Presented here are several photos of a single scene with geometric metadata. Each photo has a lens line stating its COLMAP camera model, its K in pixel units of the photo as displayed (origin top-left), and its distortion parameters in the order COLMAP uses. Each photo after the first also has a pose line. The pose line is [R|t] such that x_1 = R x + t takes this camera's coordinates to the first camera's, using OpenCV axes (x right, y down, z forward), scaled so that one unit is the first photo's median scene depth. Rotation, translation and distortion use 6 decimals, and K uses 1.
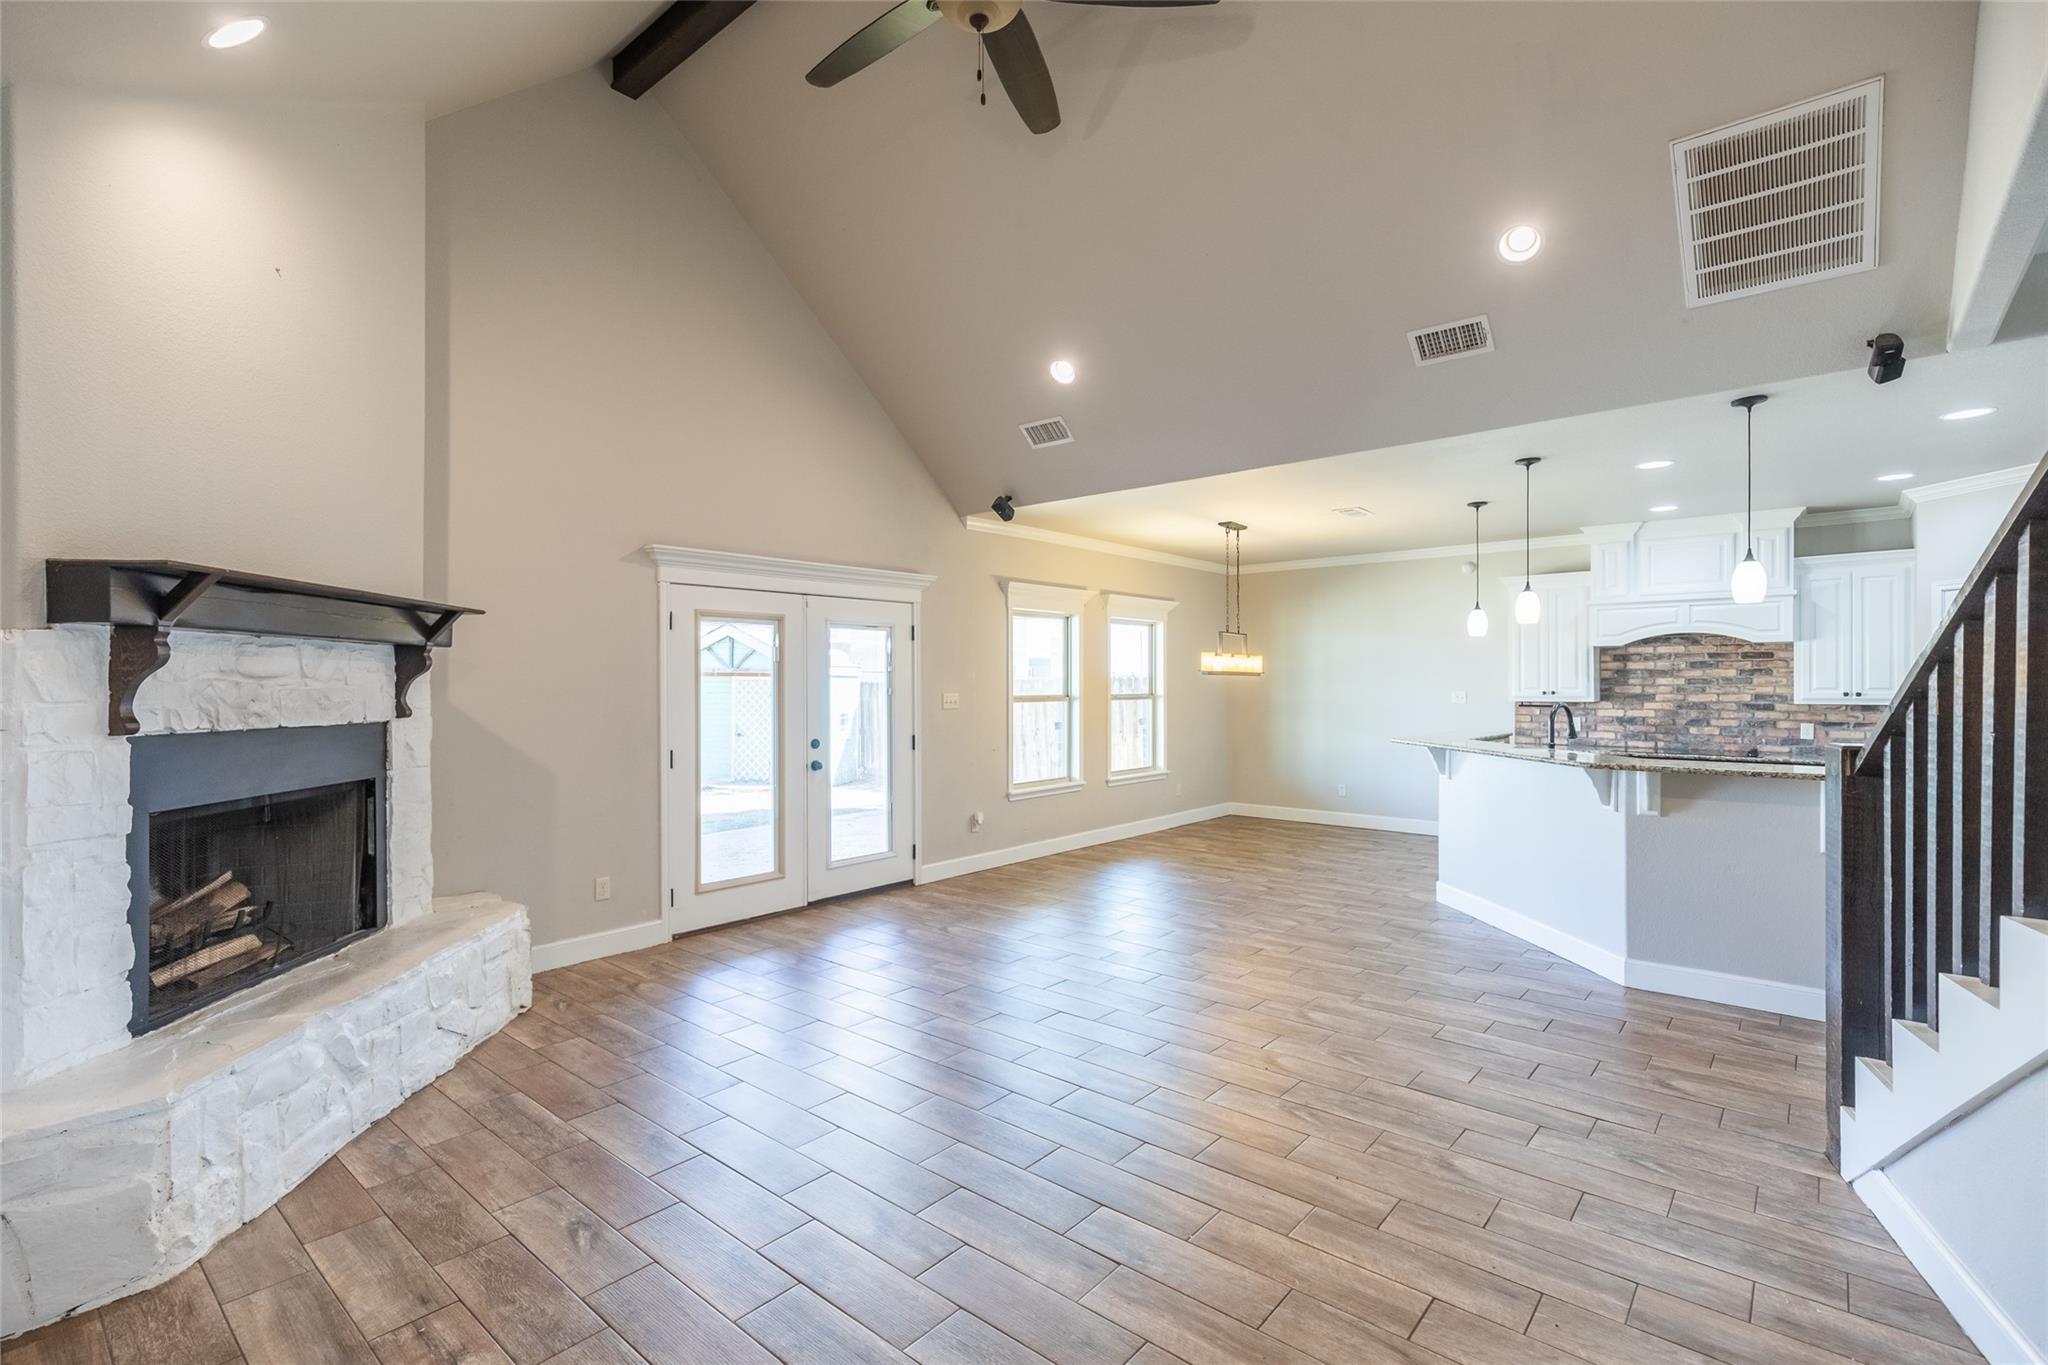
lens RADIAL K [[928.5, 0, 1012.1], [0, 928.5, 688.0], [0, 0, 1]] dist [0.005009, 0.001811]
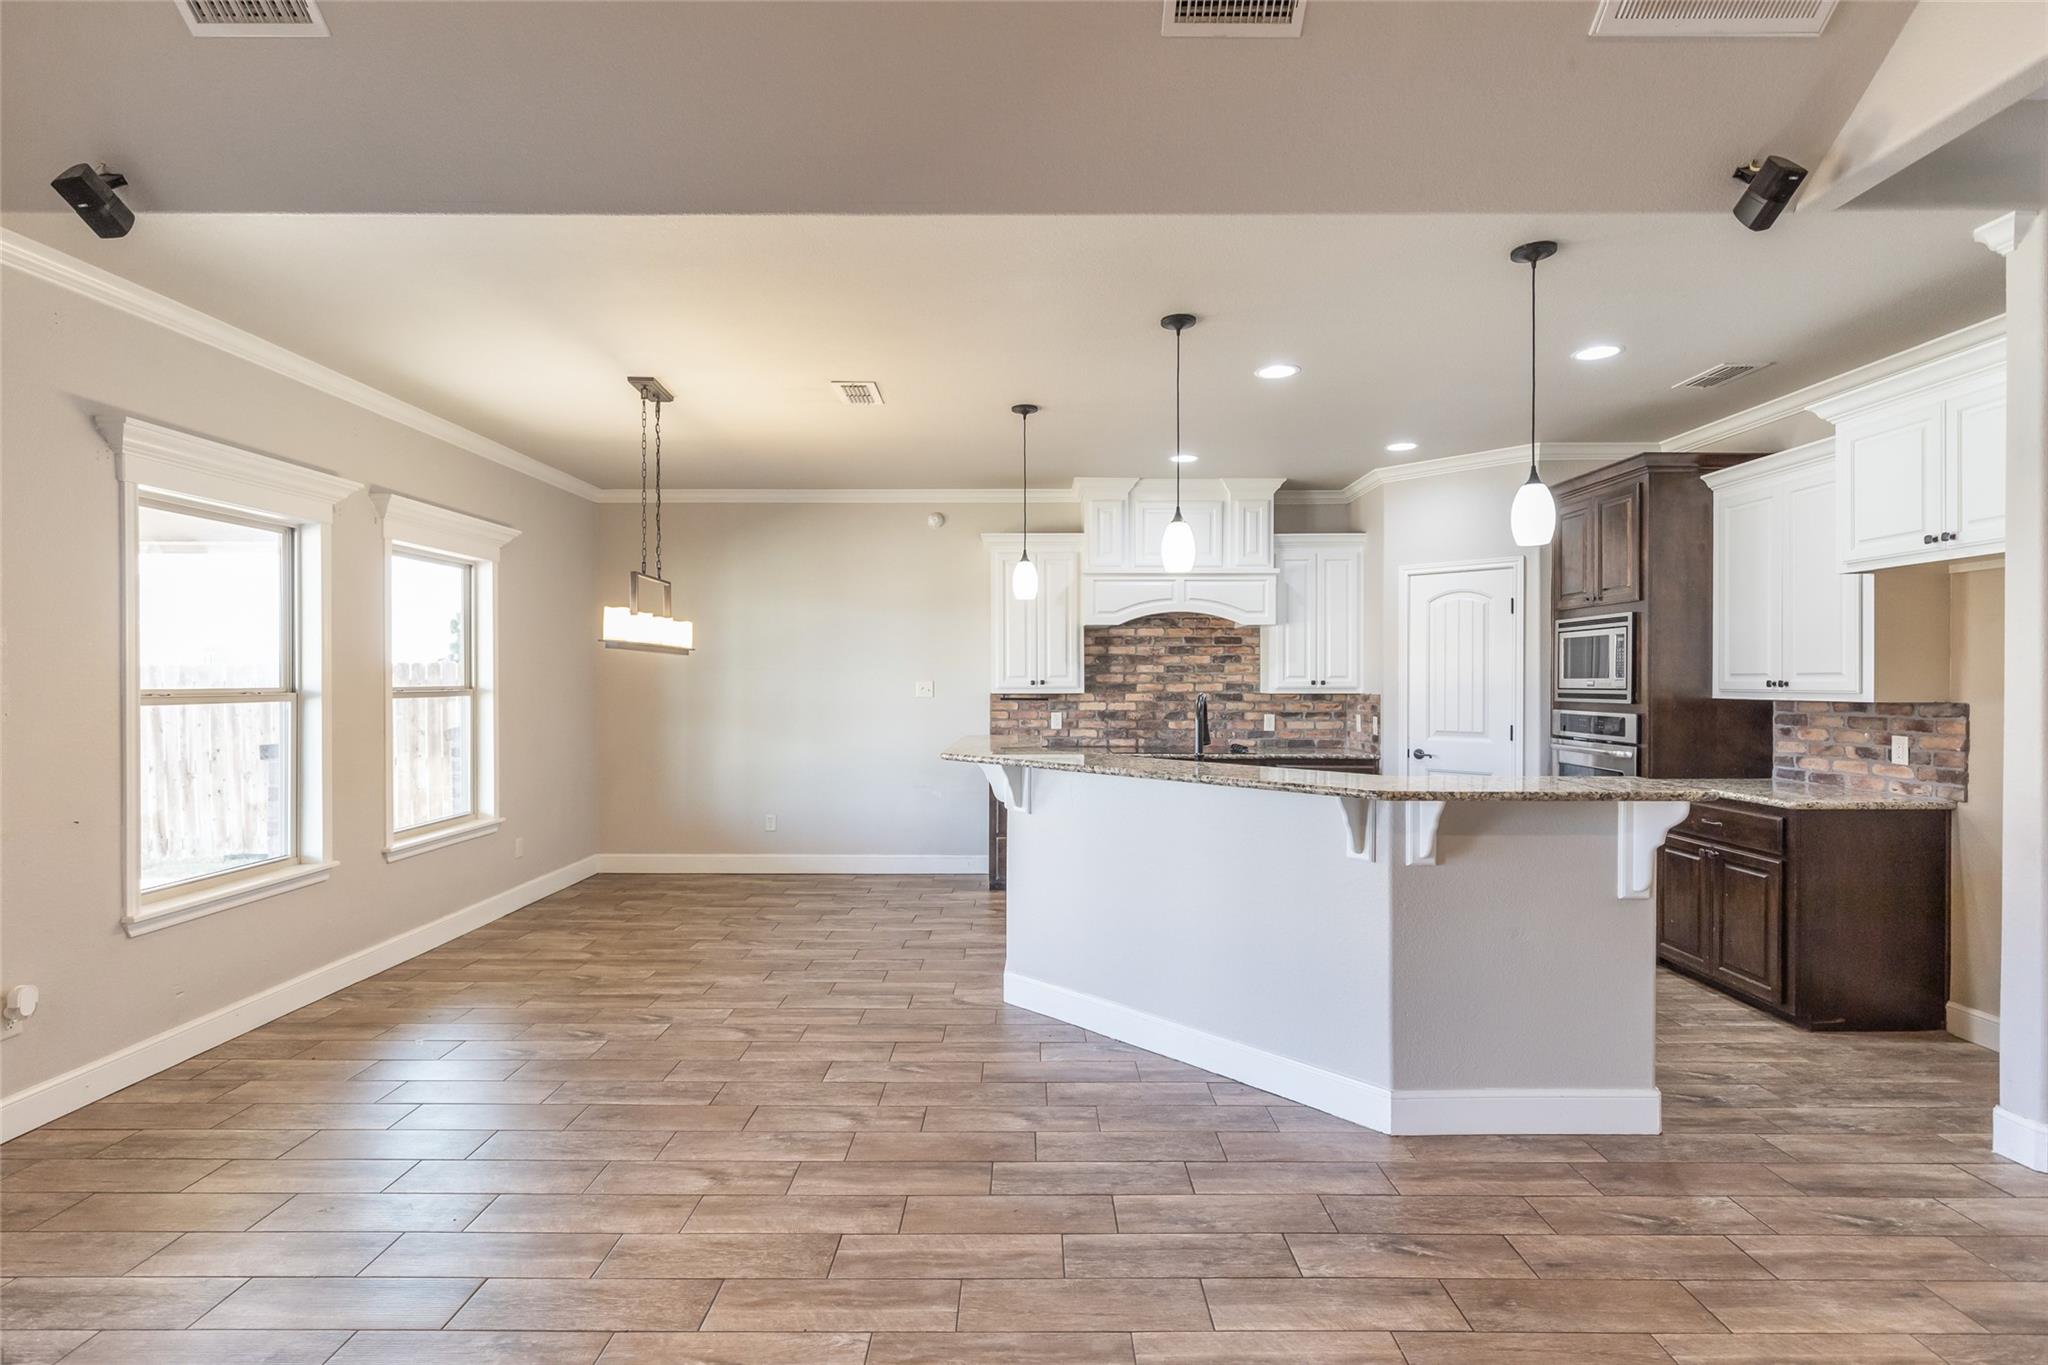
lens RADIAL K [[986.7, 0, 1012.8], [0, 986.7, 684.4], [0, 0, 1]] dist [-0.001201, -0.001841]
pose [[0.761978, -0.002158, 0.647599, 0.019701], [0.001972, 0.999998, 0.001012, 0.008757], [-0.647600, 0.000506, 0.761980, 0.549884]]
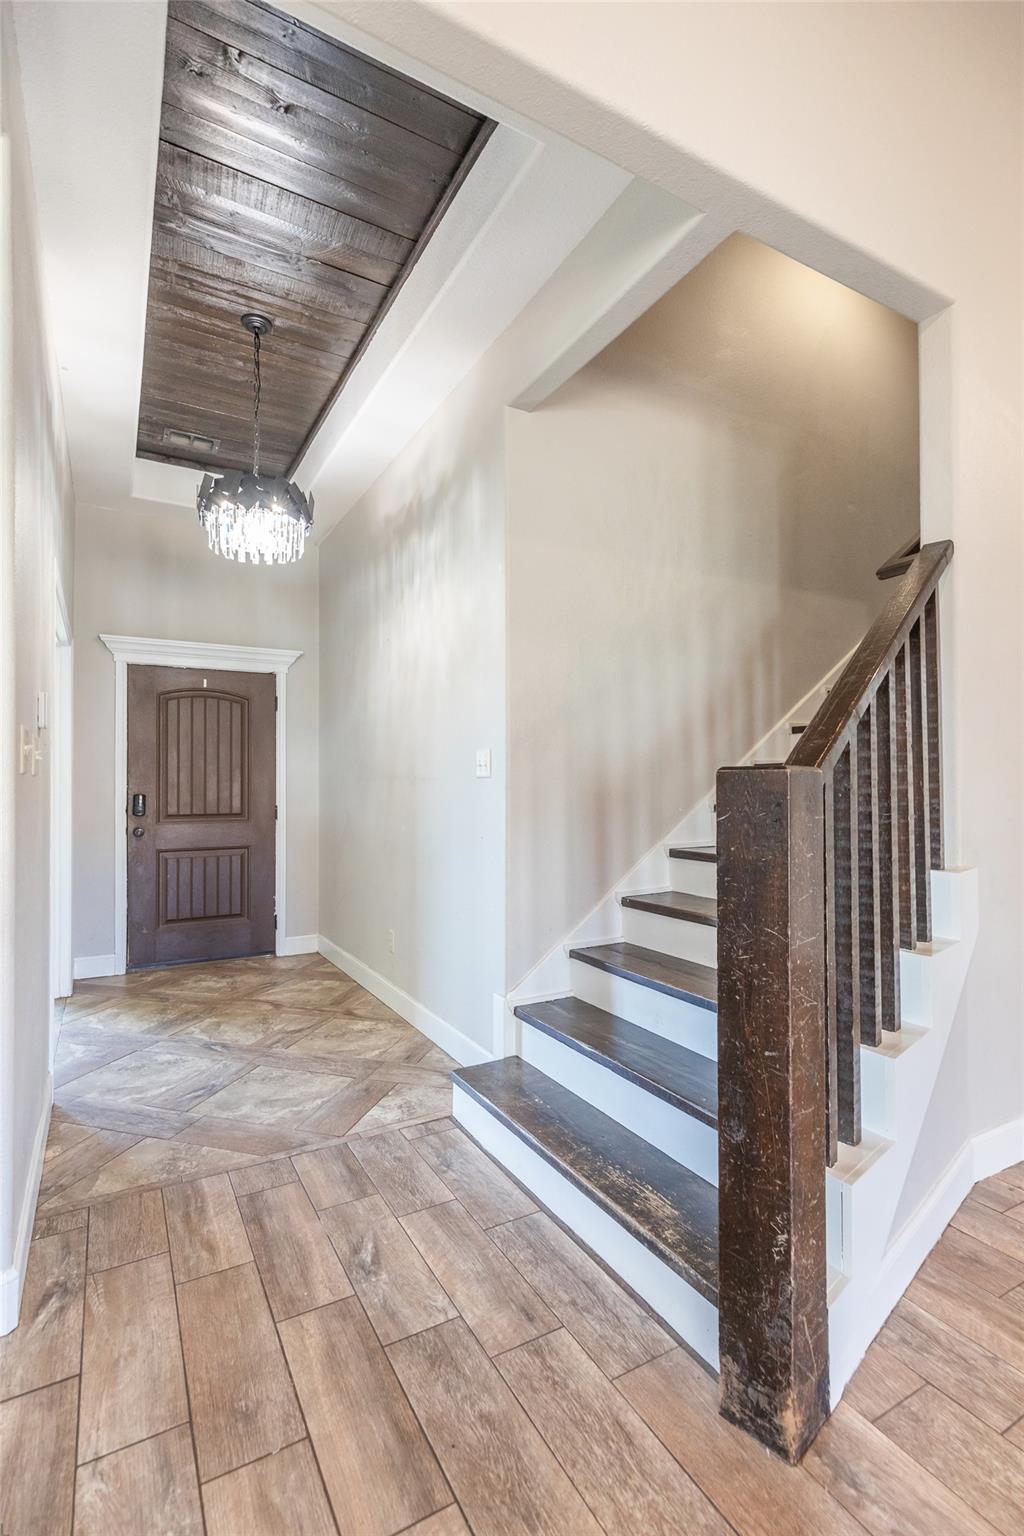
lens RADIAL K [[696.4, 0, 508.4], [0, 696.4, 780.0], [0, 0, 1]] dist [0.005009, 0.001811]
pose [[-0.936476, 0.010688, 0.350568, 0.468092], [0.009955, 0.999943, -0.003893, 0.037282], [-0.350589, -0.000156, -0.936529, 0.800173]]
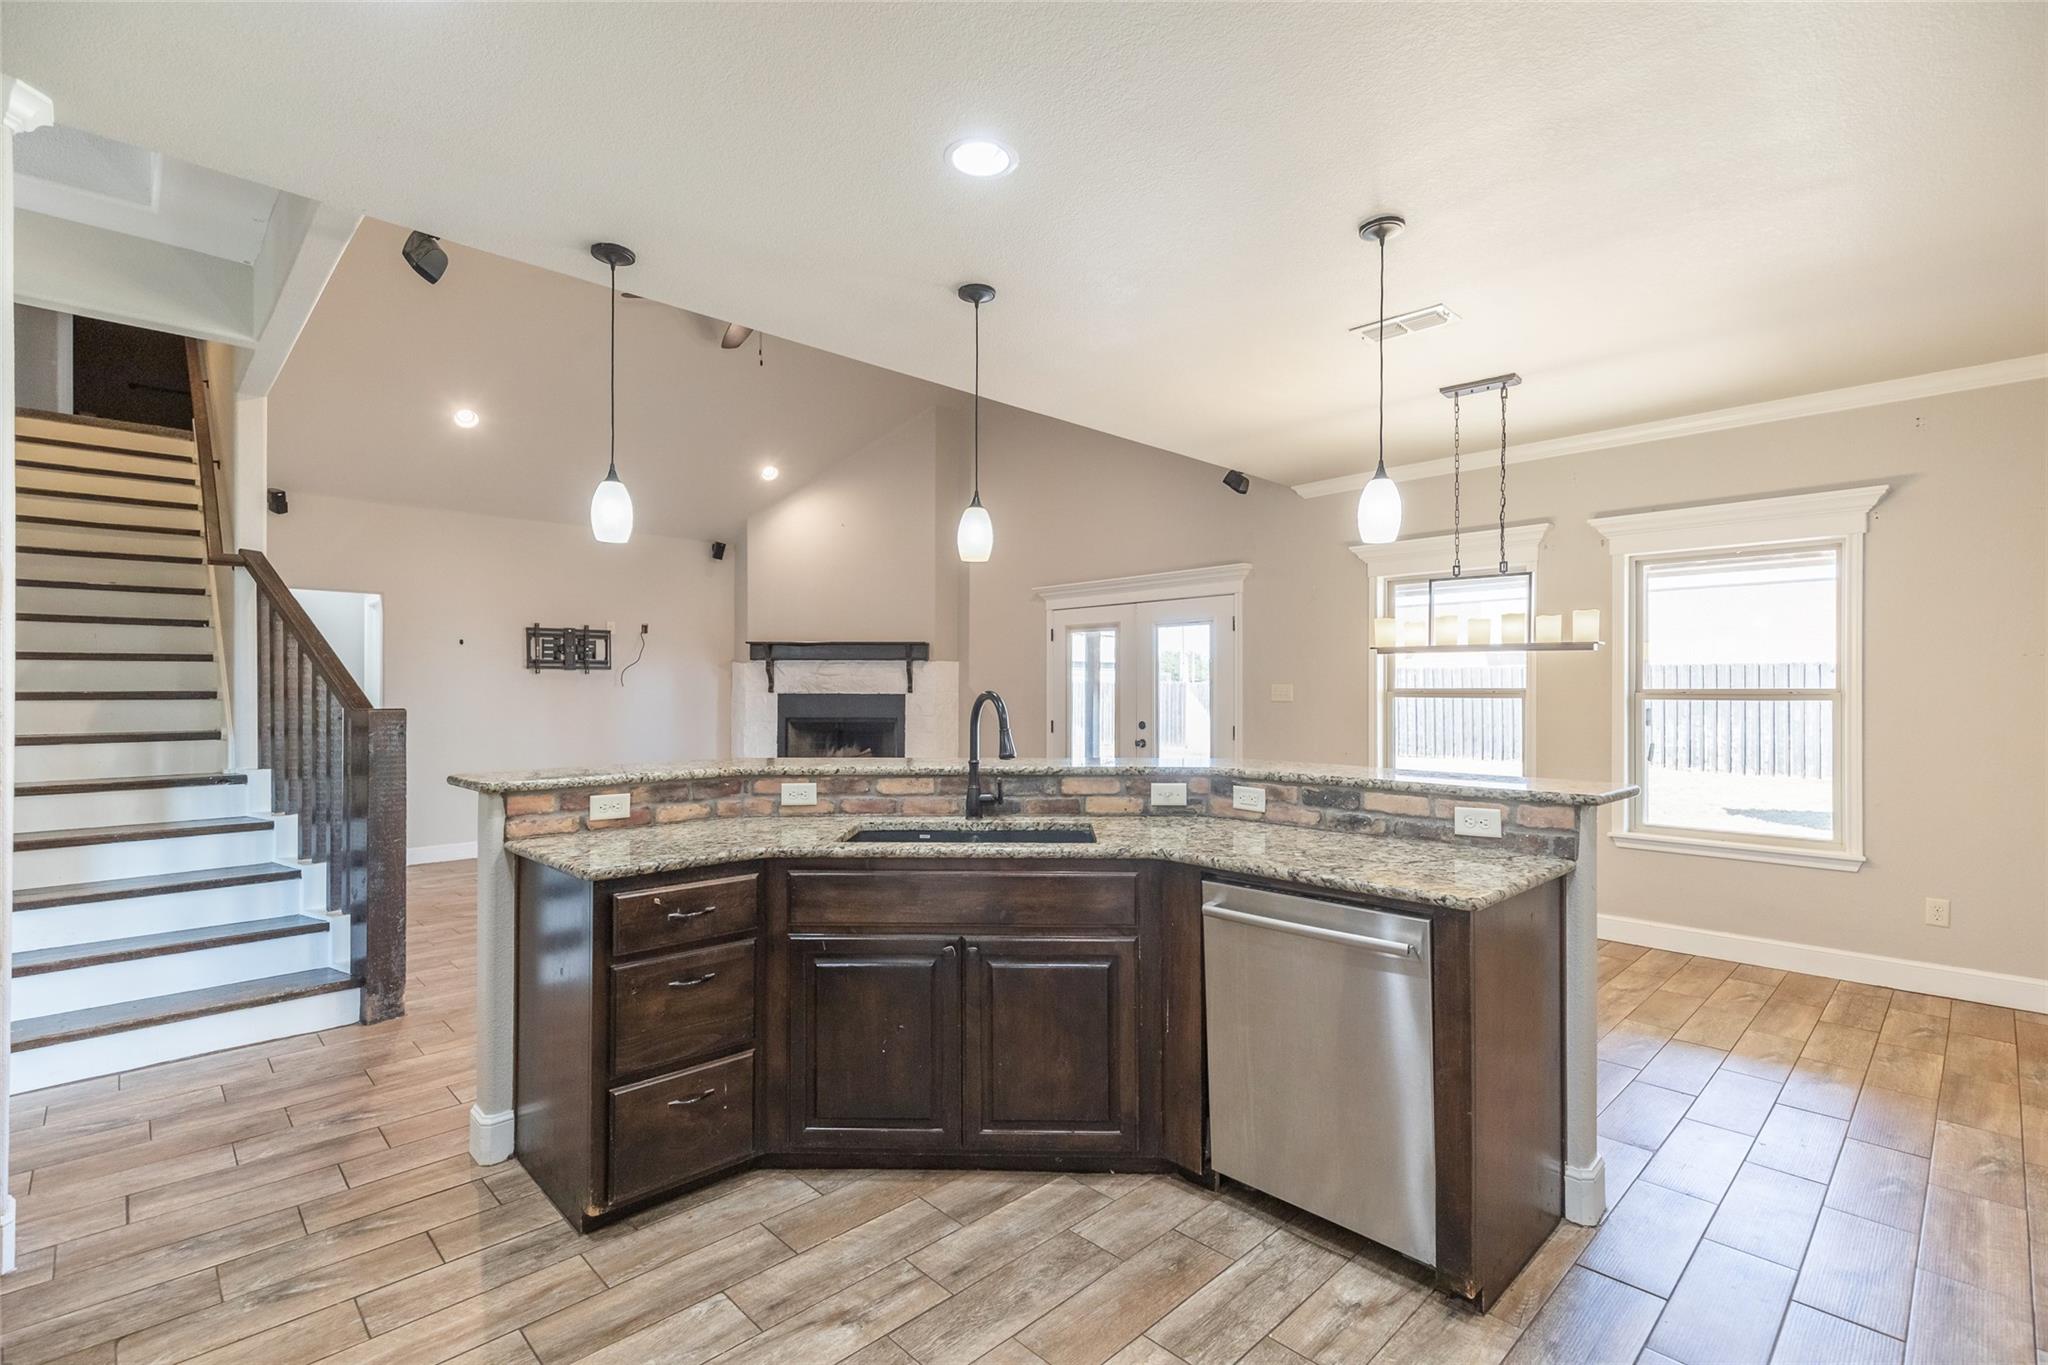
lens RADIAL K [[928.5, 0, 1018.5], [0, 928.5, 682.2], [0, 0, 1]] dist [0.005009, 0.001811]
pose [[-0.090569, -0.005822, -0.995873, 1.152899], [-0.005684, 0.999970, -0.005329, 0.013165], [0.995874, 0.005178, -0.090599, 1.083824]]
